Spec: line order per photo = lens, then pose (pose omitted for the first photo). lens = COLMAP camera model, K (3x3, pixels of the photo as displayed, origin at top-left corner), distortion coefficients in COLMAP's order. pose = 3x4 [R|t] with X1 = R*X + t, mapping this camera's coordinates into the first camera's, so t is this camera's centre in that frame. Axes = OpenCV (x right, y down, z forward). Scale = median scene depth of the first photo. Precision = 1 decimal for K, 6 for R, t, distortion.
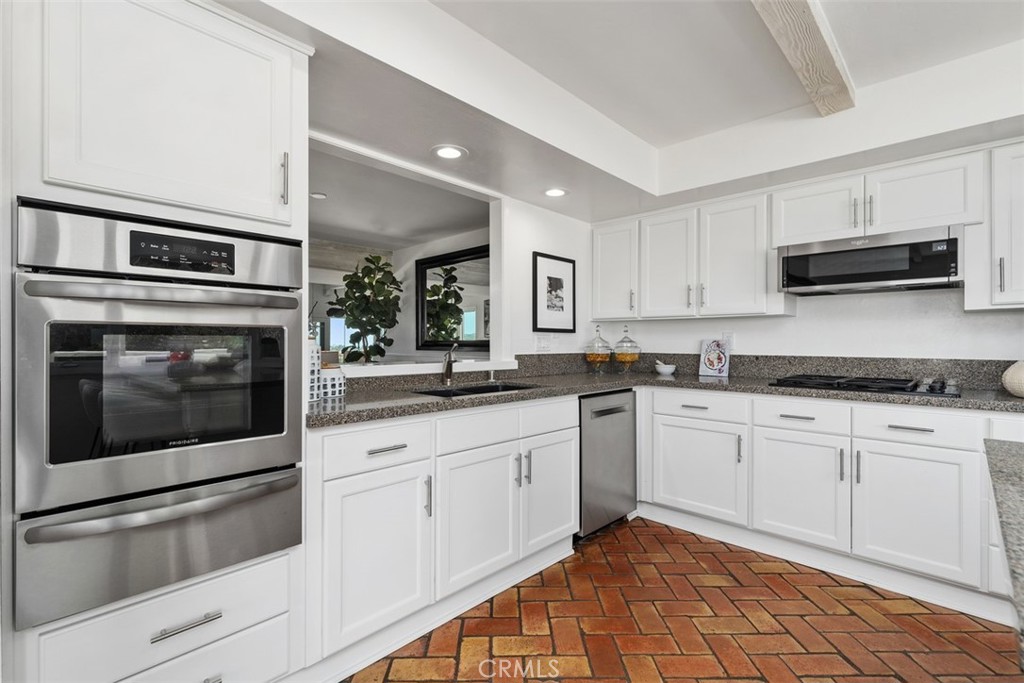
lens RADIAL K [[462.7, 0, 513.3], [0, 462.7, 342.2], [0, 0, 1]] dist [0.015989, -0.003043]
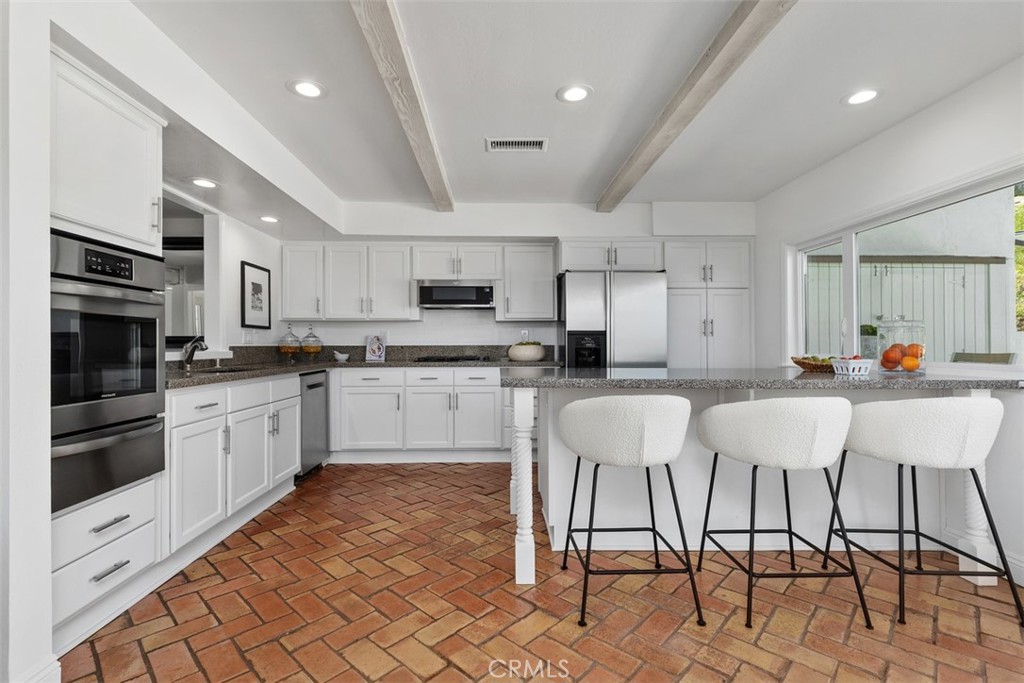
lens RADIAL K [[462.7, 0, 498.6], [0, 462.7, 340.6], [0, 0, 1]] dist [0.015989, -0.003043]
pose [[0.713758, 0.000722, 0.700392, -0.368448], [0.004839, 0.999971, -0.005962, 0.025088], [-0.700376, 0.007644, 0.713733, -0.374165]]
